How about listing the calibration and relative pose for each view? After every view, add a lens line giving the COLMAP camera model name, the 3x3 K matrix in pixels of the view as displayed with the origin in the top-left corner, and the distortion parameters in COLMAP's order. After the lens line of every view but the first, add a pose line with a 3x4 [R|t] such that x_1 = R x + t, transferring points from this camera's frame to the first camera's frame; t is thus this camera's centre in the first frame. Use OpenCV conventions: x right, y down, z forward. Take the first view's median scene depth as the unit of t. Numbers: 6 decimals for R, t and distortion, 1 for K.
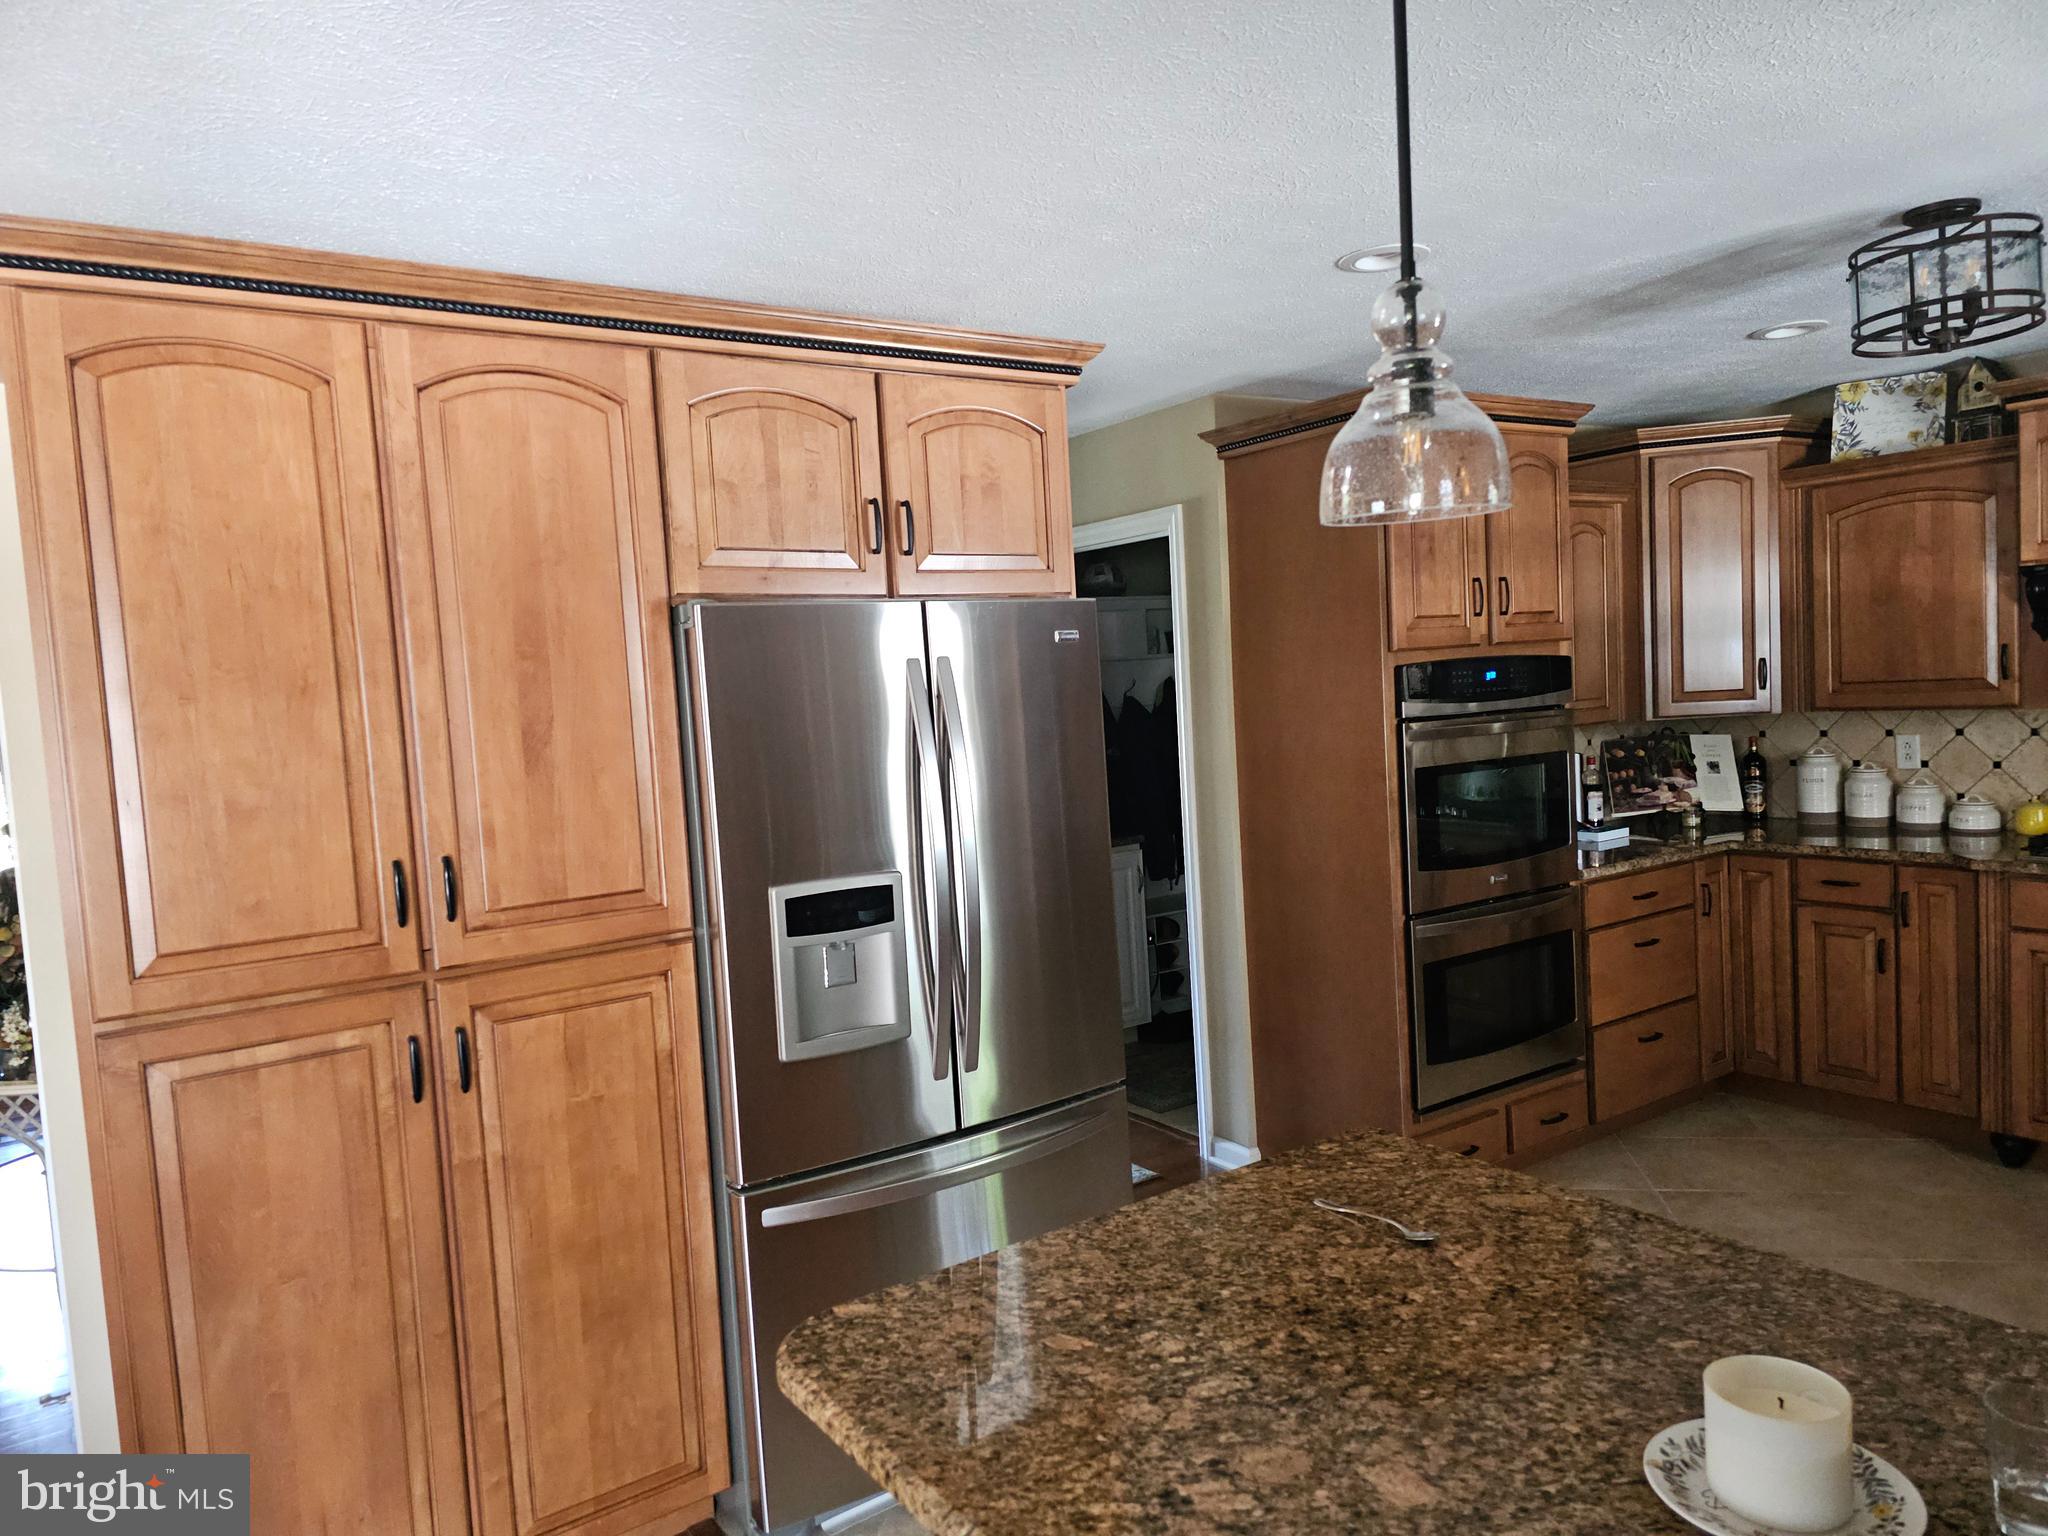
lens RADIAL K [[1369.5, 0, 1024.0], [0, 1369.5, 768.0], [0, 0, 1]] dist [0.074265, -0.059166]
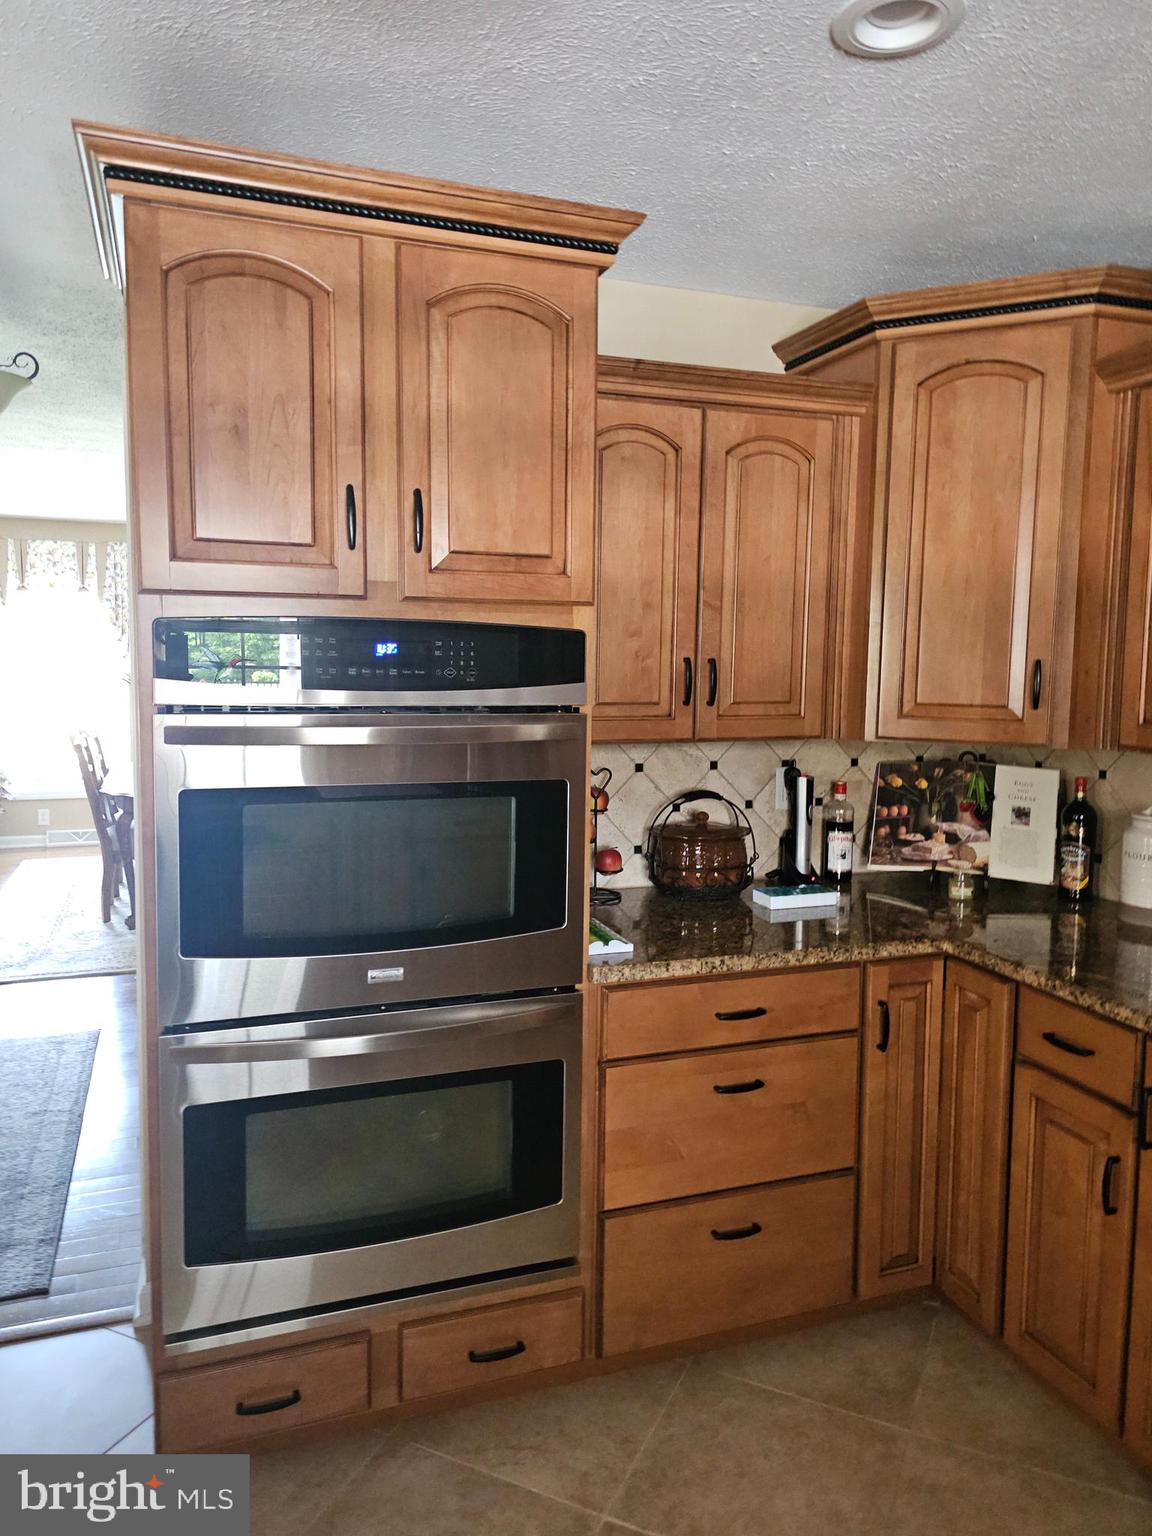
lens RADIAL K [[1070.5, 0, 576.6], [0, 1070.5, 740.1], [0, 0, 1]] dist [0.033575, -0.005159]
pose [[0.962766, 0.091719, -0.254301, 0.476502], [-0.084267, 0.995637, 0.040065, -0.046500], [0.256866, -0.017144, 0.966295, 0.490030]]
